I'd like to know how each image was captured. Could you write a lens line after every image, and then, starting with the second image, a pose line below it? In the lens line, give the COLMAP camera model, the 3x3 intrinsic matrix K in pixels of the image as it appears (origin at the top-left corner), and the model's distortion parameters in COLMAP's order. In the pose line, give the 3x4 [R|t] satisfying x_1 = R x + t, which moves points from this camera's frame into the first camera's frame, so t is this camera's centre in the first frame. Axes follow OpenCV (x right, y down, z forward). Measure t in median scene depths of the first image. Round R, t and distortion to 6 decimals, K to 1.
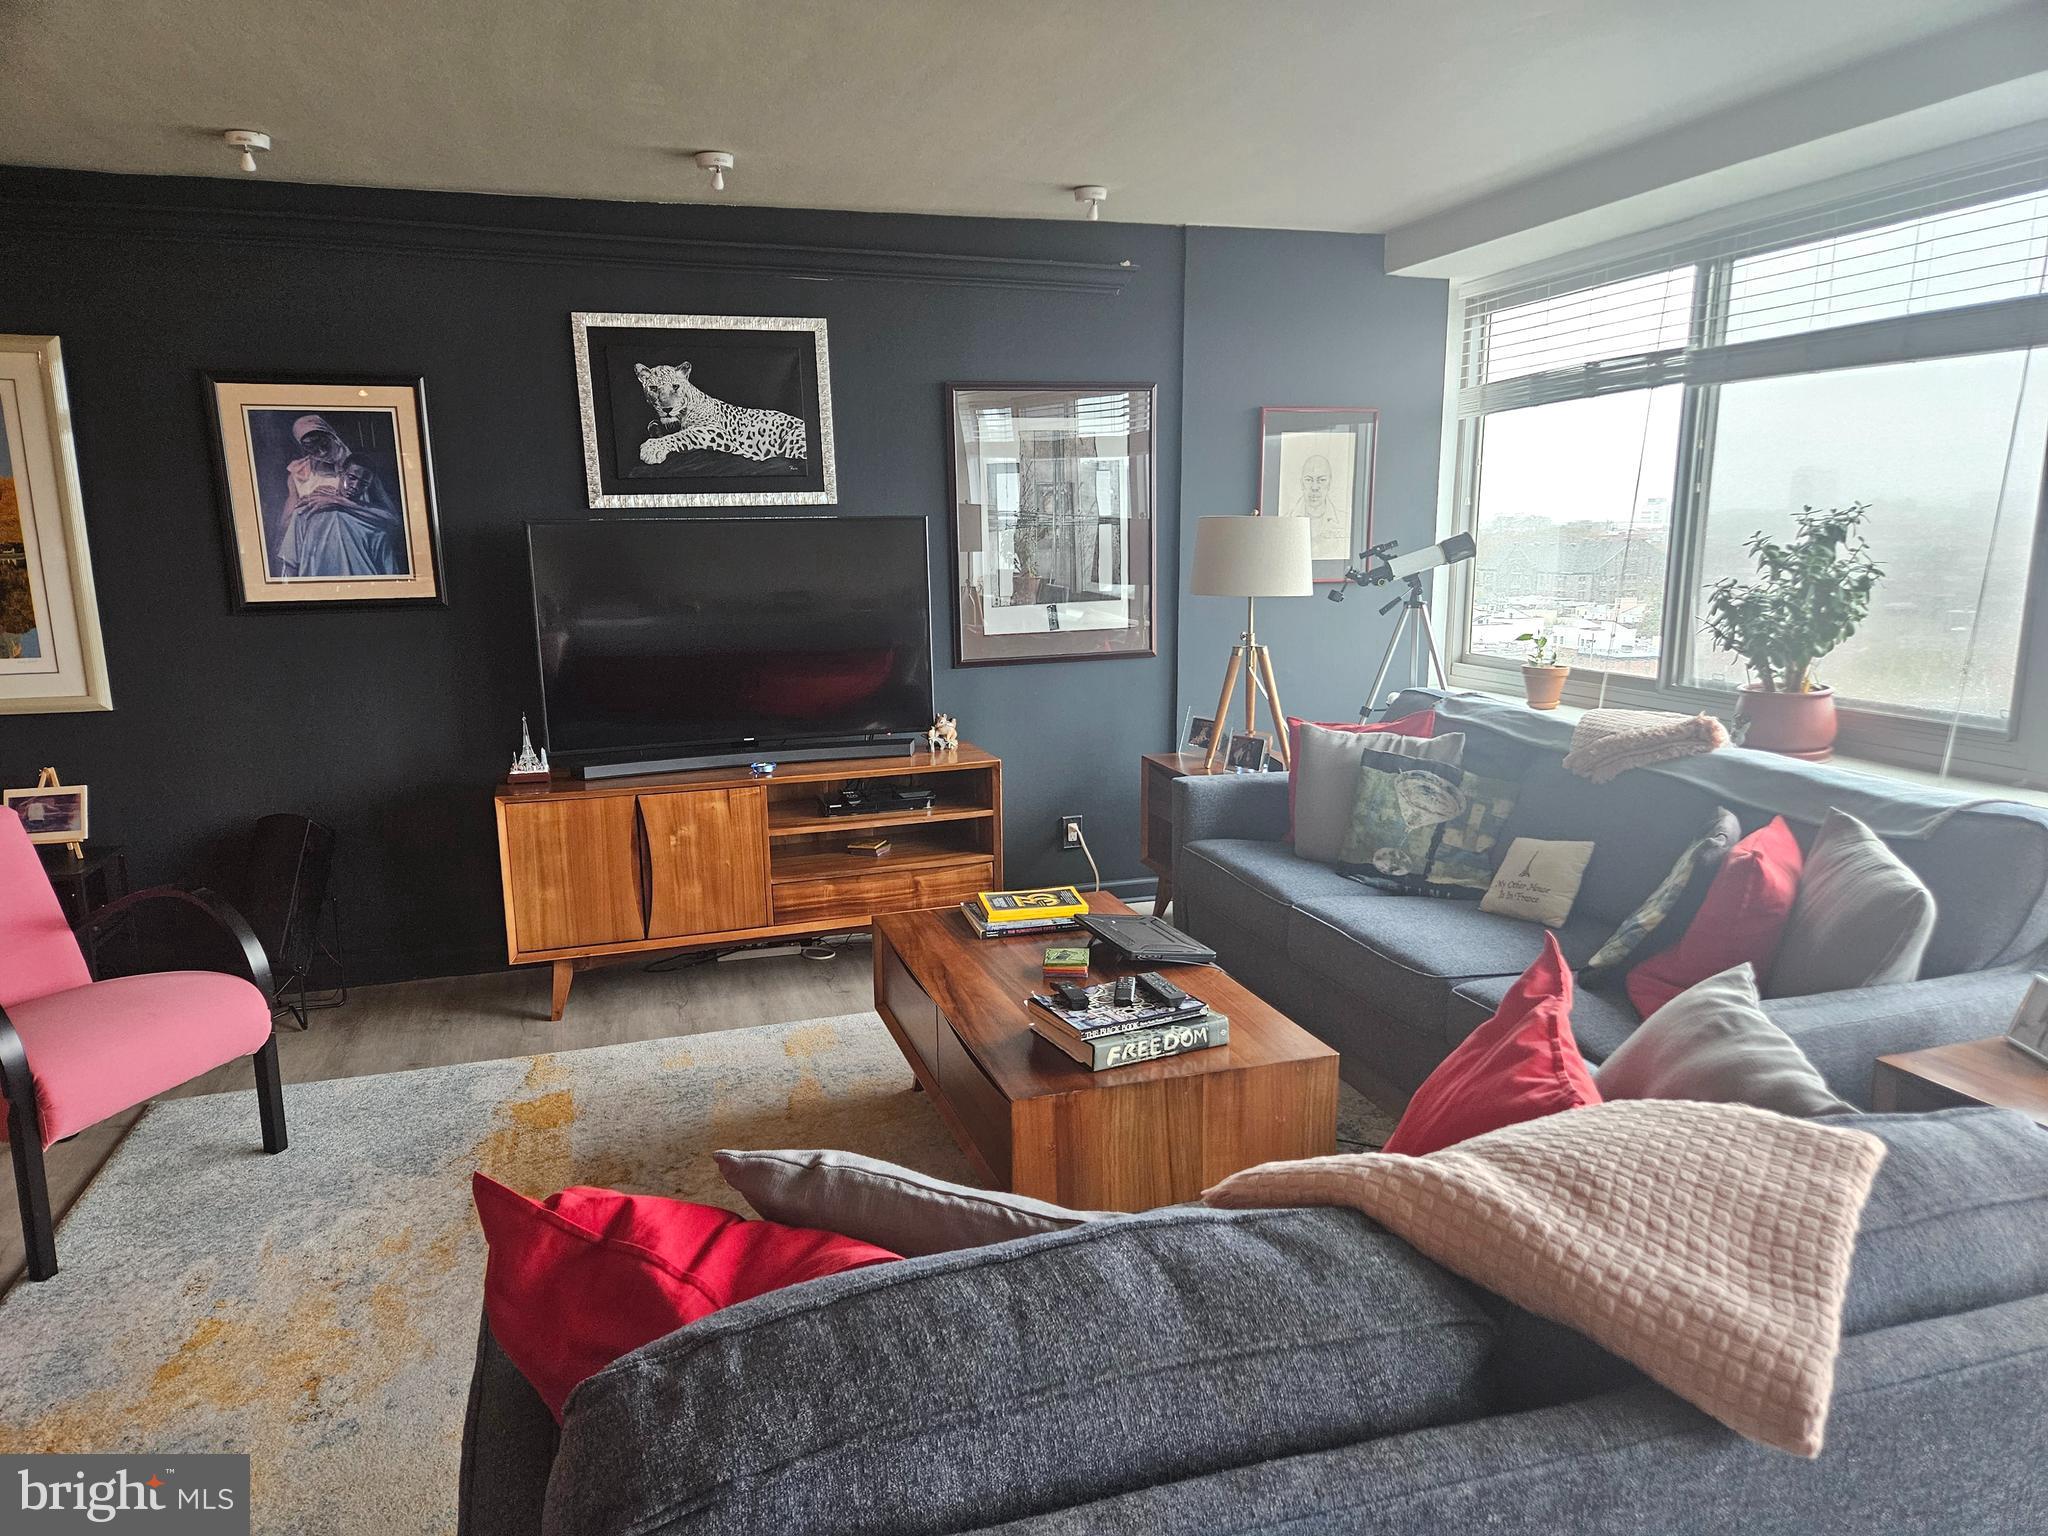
lens RADIAL K [[1358.7, 0, 1025.2], [0, 1358.7, 802.0], [0, 0, 1]] dist [0.064014, -0.042034]
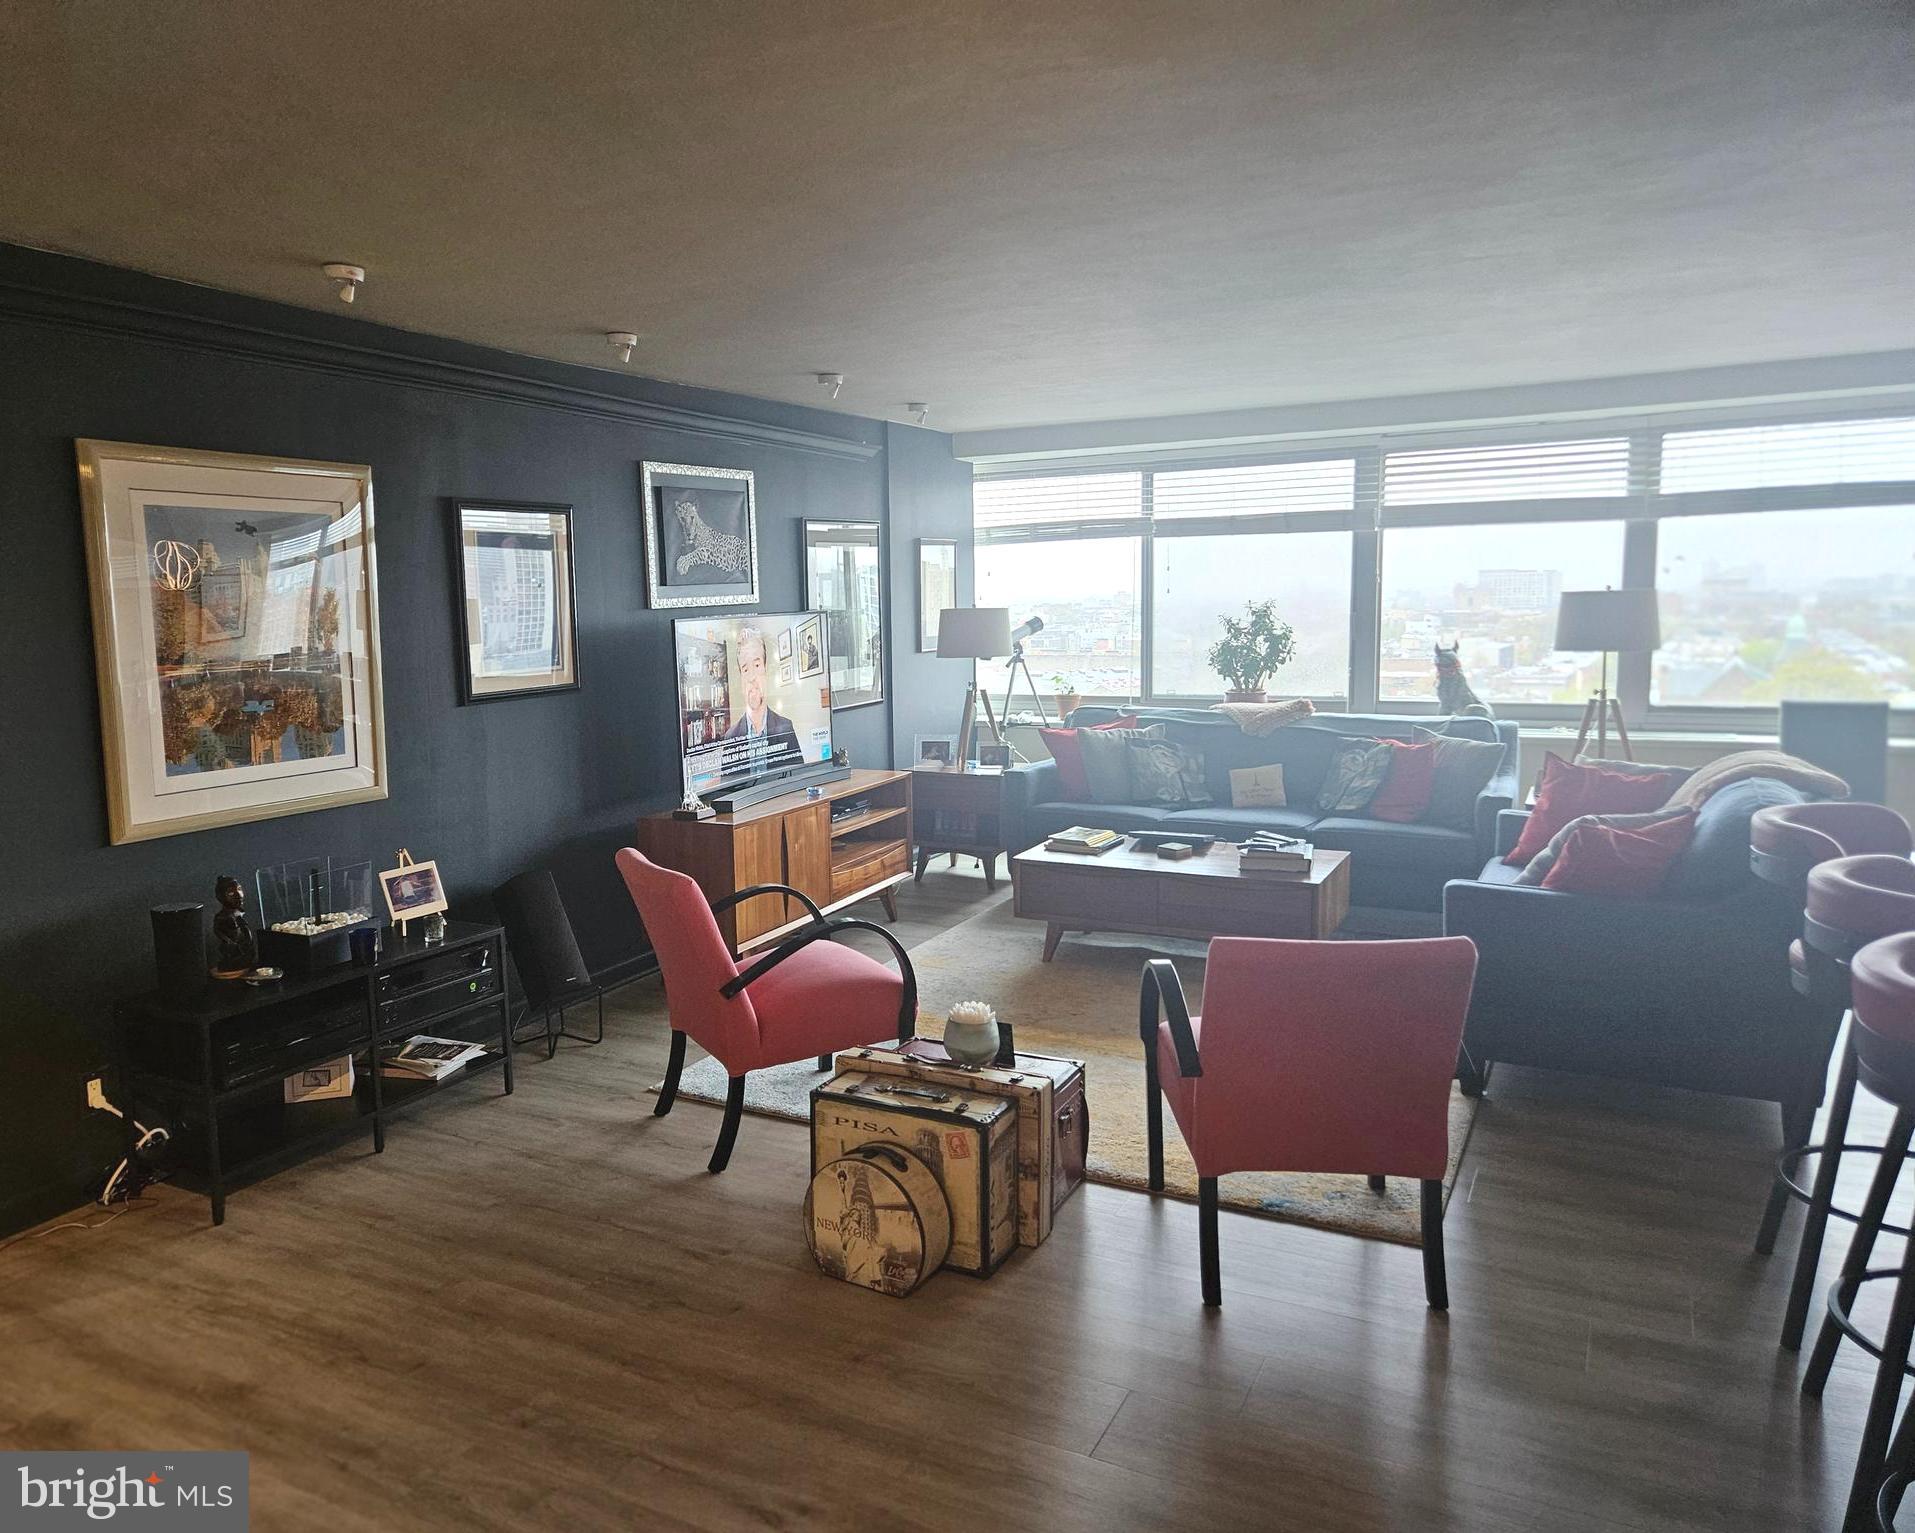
lens RADIAL K [[1388.2, 0, 908.5], [0, 1388.2, 760.6], [0, 0, 1]] dist [-0.009254, -0.000011]
pose [[0.705839, -0.089083, 0.702748, -1.134135], [0.160178, 0.986437, -0.035837, 0.009388], [-0.690025, 0.137860, 0.710536, -0.063379]]
